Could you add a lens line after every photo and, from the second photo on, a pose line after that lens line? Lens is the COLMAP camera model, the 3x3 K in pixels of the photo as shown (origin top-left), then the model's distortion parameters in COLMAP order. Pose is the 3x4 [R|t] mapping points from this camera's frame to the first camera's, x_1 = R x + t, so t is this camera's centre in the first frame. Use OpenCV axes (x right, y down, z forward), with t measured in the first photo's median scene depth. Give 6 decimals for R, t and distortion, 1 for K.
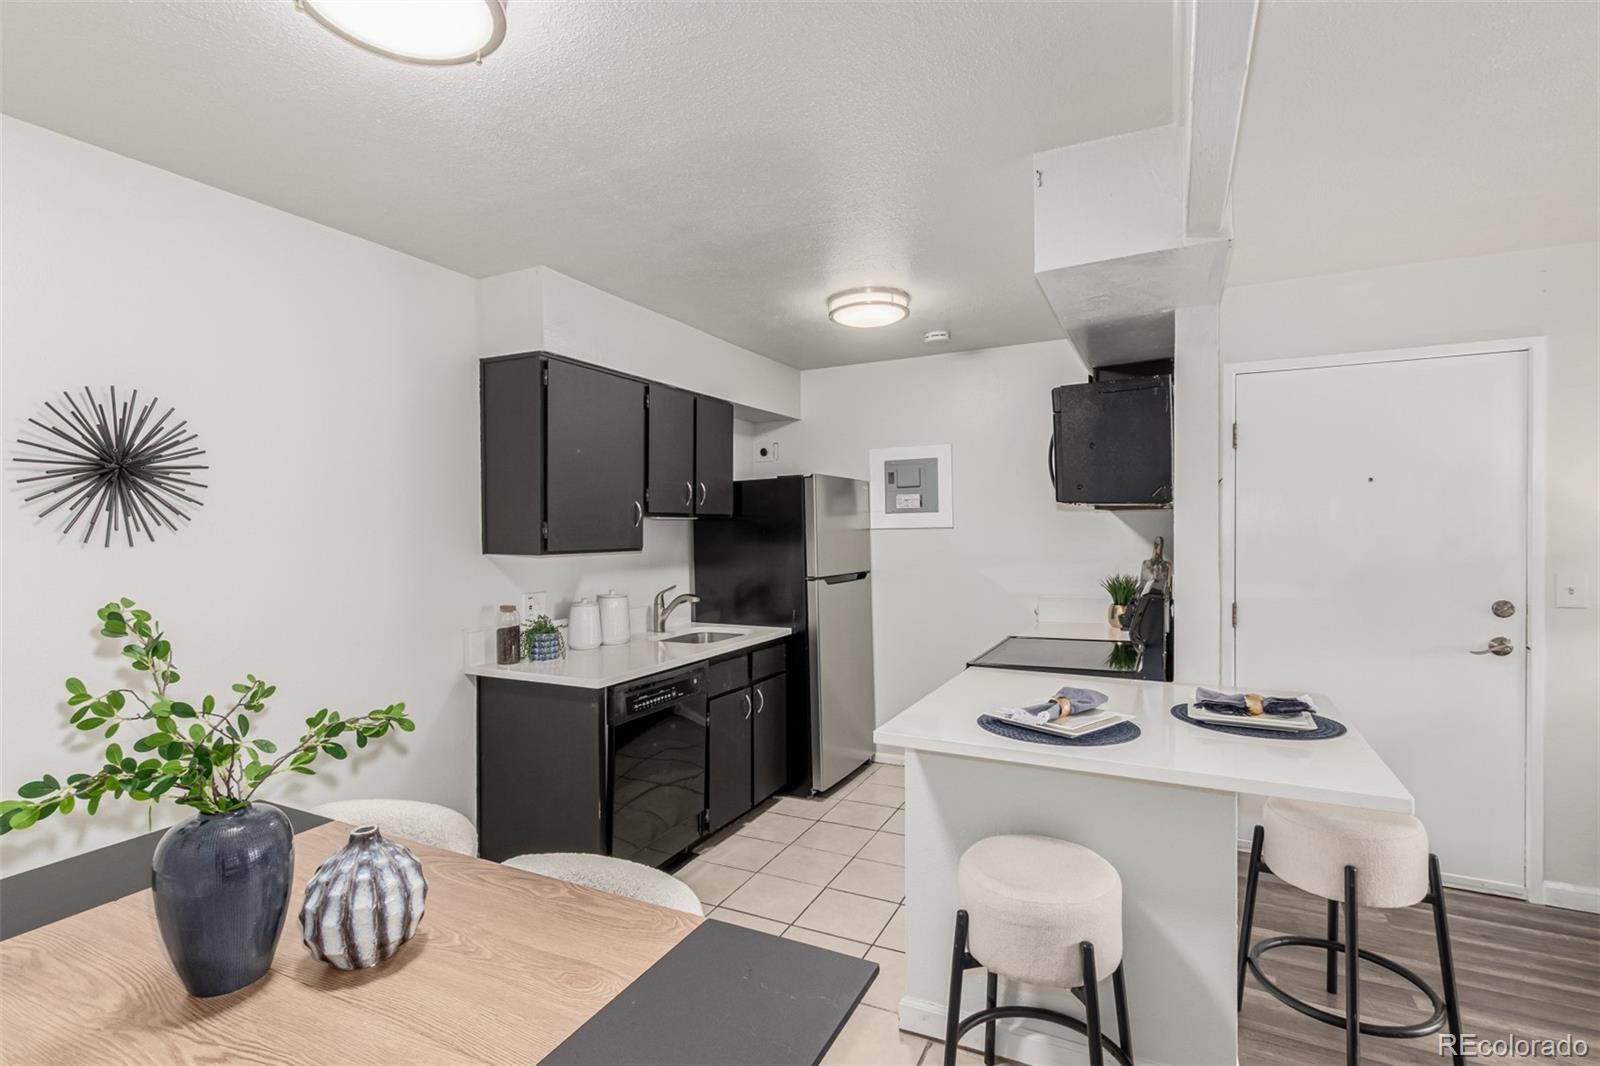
lens RADIAL K [[753.6, 0, 801.9], [0, 753.6, 536.4], [0, 0, 1]] dist [0.003993, 0.000389]
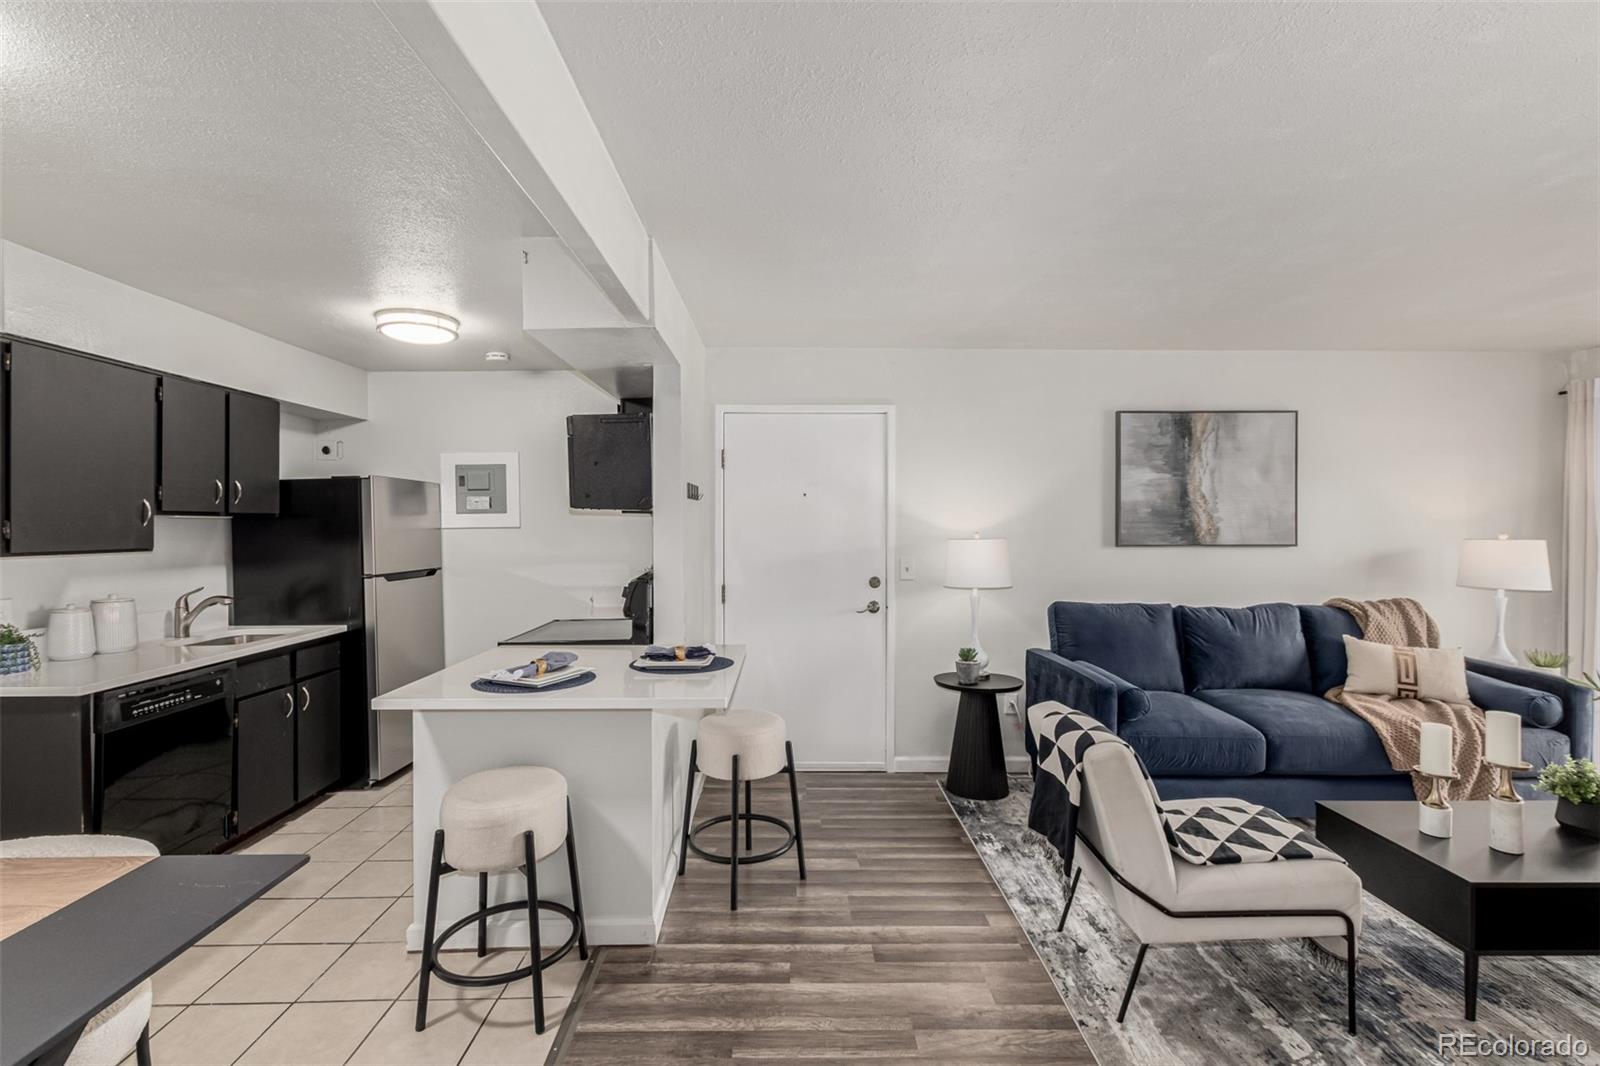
lens RADIAL K [[729.4, 0, 791.2], [0, 729.4, 530.8], [0, 0, 1]] dist [0.002745, -0.000855]
pose [[0.893644, 0.000032, 0.448776, 0.089172], [0.002235, 0.999987, -0.004522, -0.000681], [-0.448770, 0.005044, 0.893633, -0.173398]]
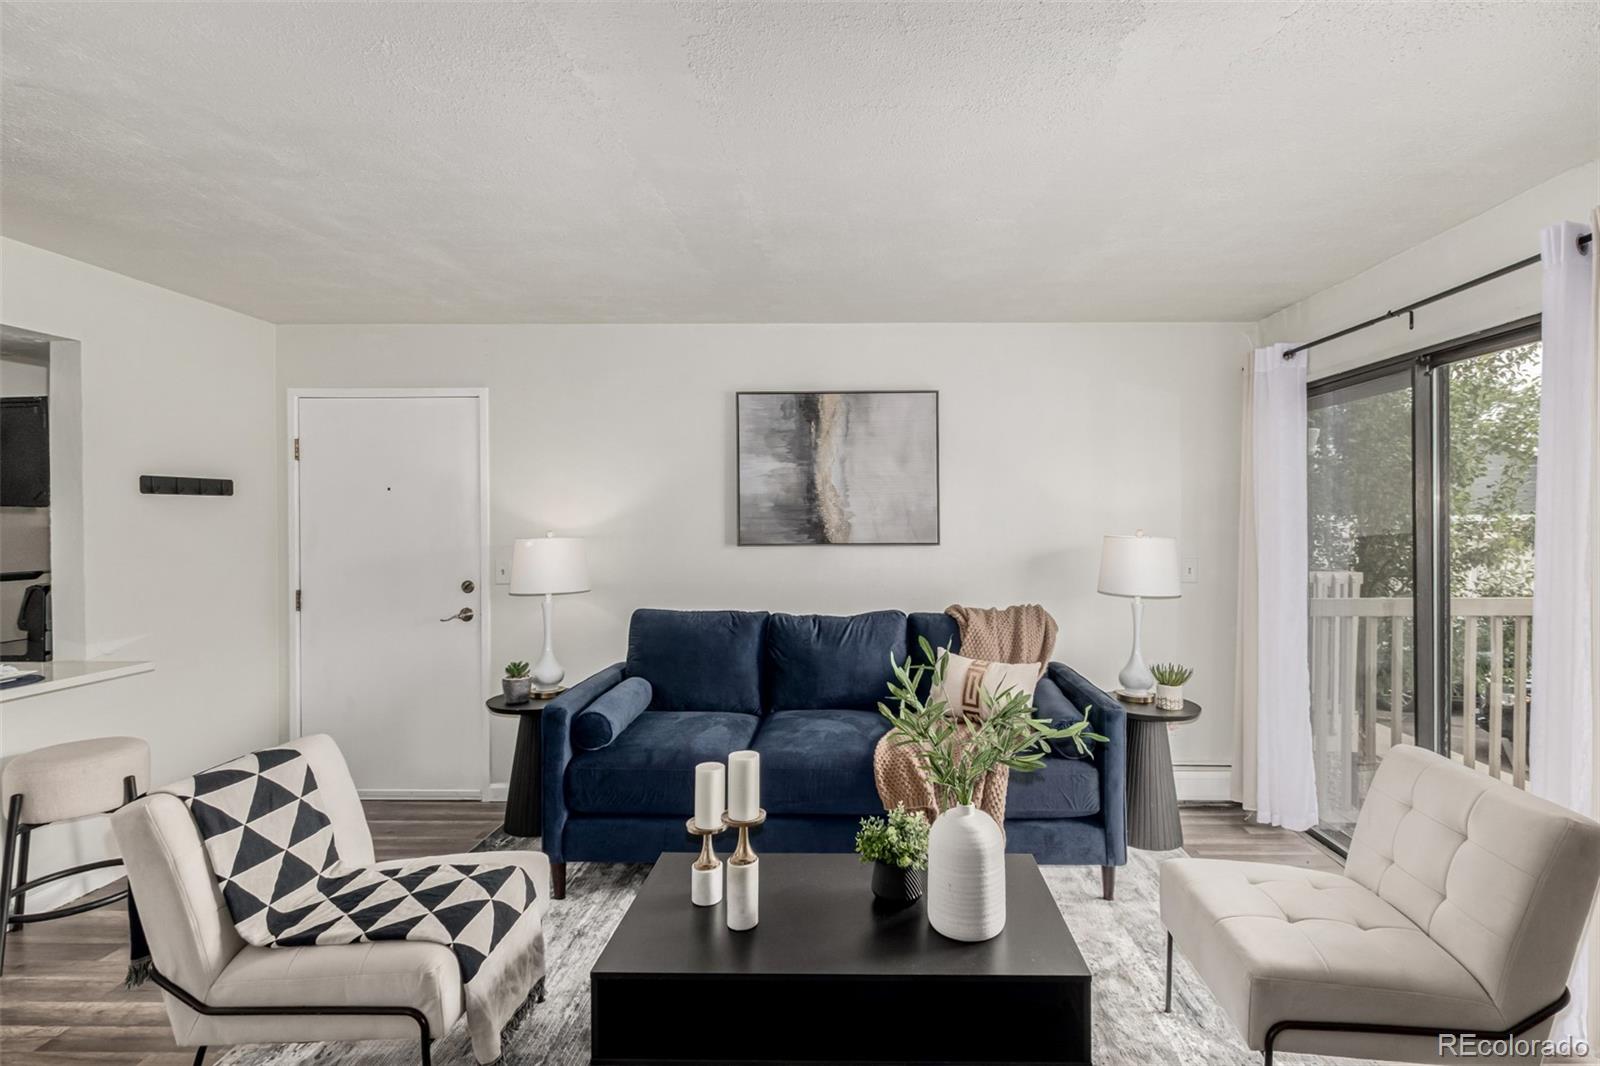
lens RADIAL K [[763.5, 0, 852.9], [0, 763.5, 521.5], [0, 0, 1]] dist [0.002146, 0.000040]
pose [[0.902291, -0.002483, 0.431121, 0.712193], [0.006207, 0.999955, -0.007230, -0.004821], [-0.431084, 0.009199, 0.902265, -0.389451]]
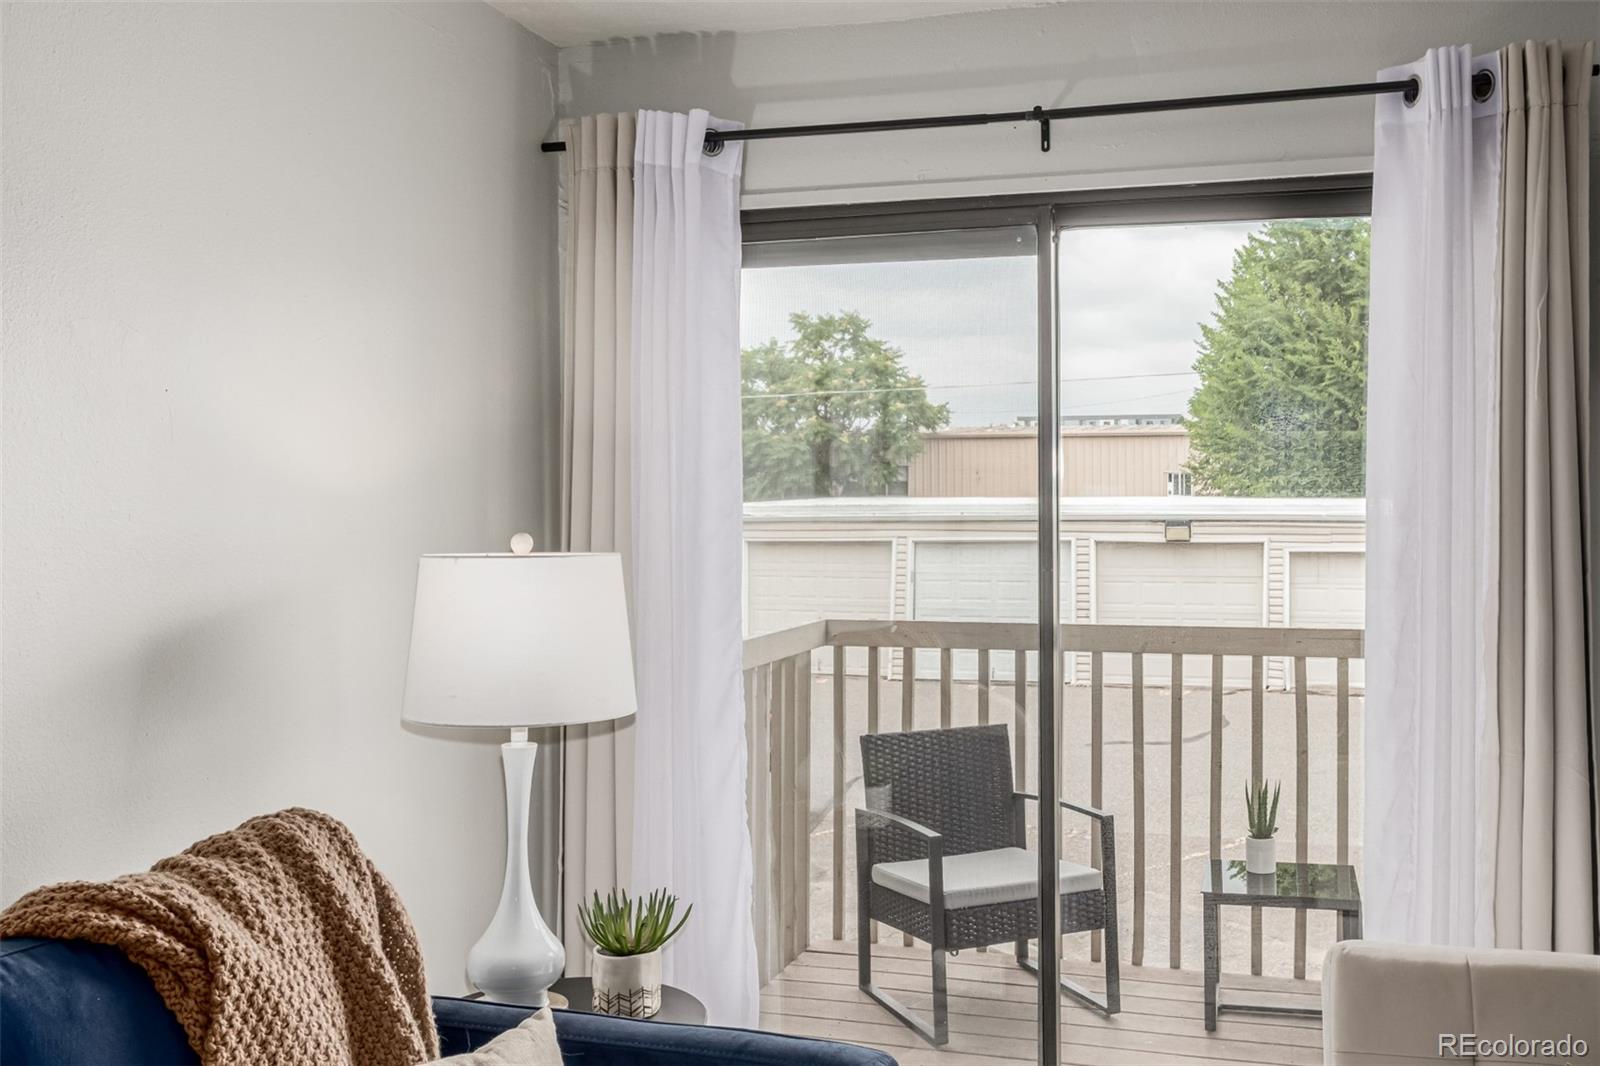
lens RADIAL K [[1426.6, 0, 912.0], [0, 1426.6, 498.4], [0, 0, 1]] dist [-0.002007, 0.001234]
pose [[-0.185650, 0.002715, 0.982612, 0.795439], [0.018142, 0.999835, 0.000665, -0.012586], [-0.982448, 0.017950, -0.185668, 0.234973]]
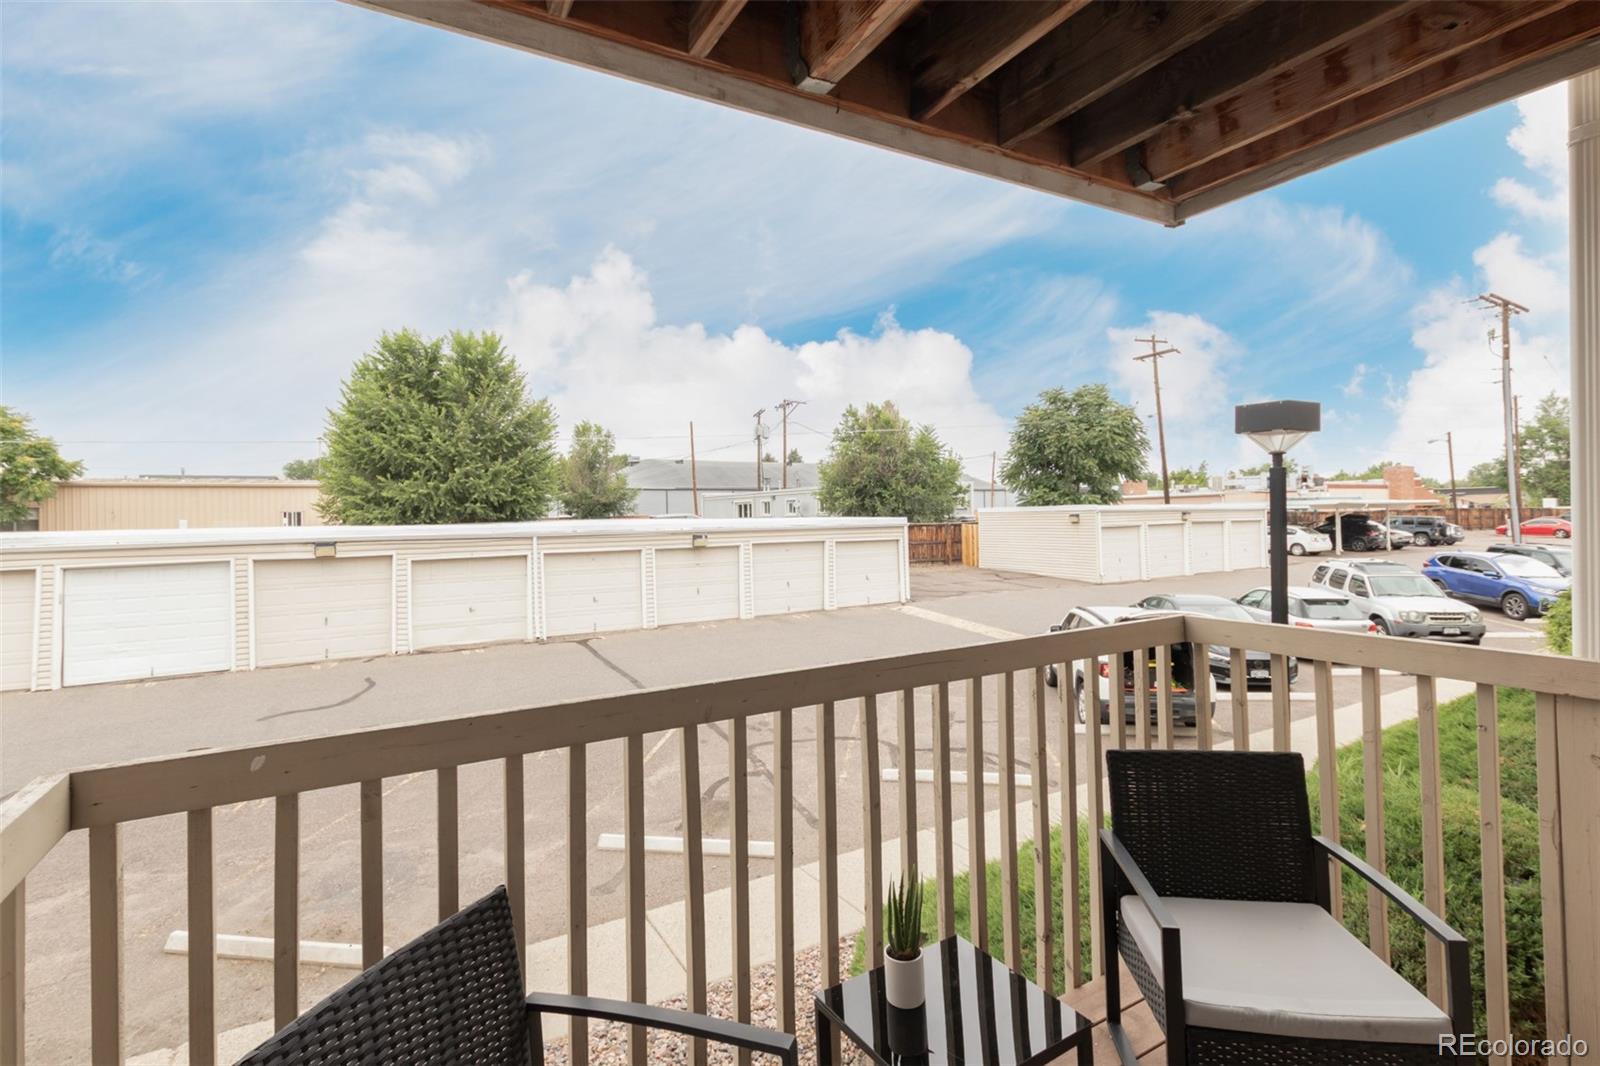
lens RADIAL K [[748.8, 0, 770.1], [0, 748.8, 510.8], [0, 0, 1]] dist [0.017475, 0.000049]
pose [[-0.816623, 0.024834, 0.576637, 1.582326], [0.030817, 0.999525, 0.000597, -0.005261], [-0.576349, 0.018258, -0.817000, 0.166093]]
